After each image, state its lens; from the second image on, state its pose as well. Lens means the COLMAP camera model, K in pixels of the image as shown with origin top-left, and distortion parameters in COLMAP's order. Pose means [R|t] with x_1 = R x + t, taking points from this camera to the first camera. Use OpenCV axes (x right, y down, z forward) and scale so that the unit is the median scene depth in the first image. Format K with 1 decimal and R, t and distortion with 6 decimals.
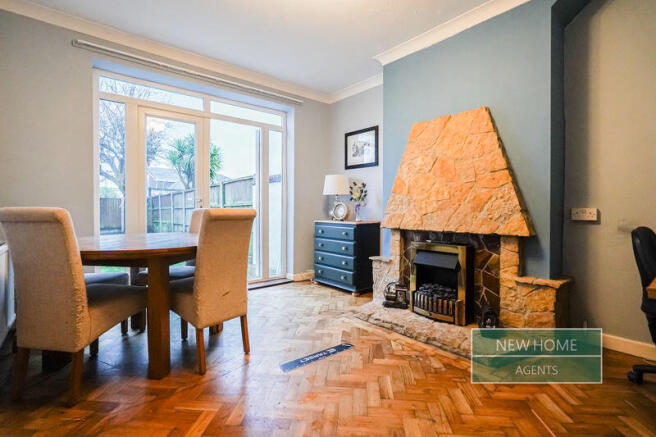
lens RADIAL K [[313.1, 0, 329.2], [0, 313.1, 215.4], [0, 0, 1]] dist [0.000397, 0.001544]
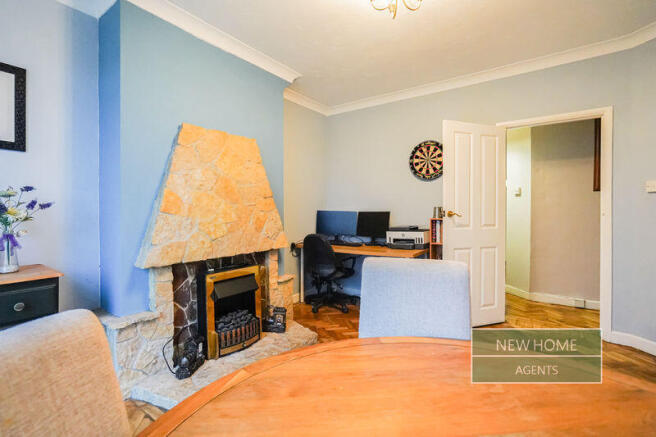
lens RADIAL K [[313.1, 0, 328.0], [0, 313.1, 214.7], [0, 0, 1]] dist [0.000397, 0.001544]
pose [[-0.256509, -0.019395, 0.966347, -0.584782], [0.020453, 0.999466, 0.025488, -0.084161], [-0.966326, 0.026302, -0.255975, 0.896305]]
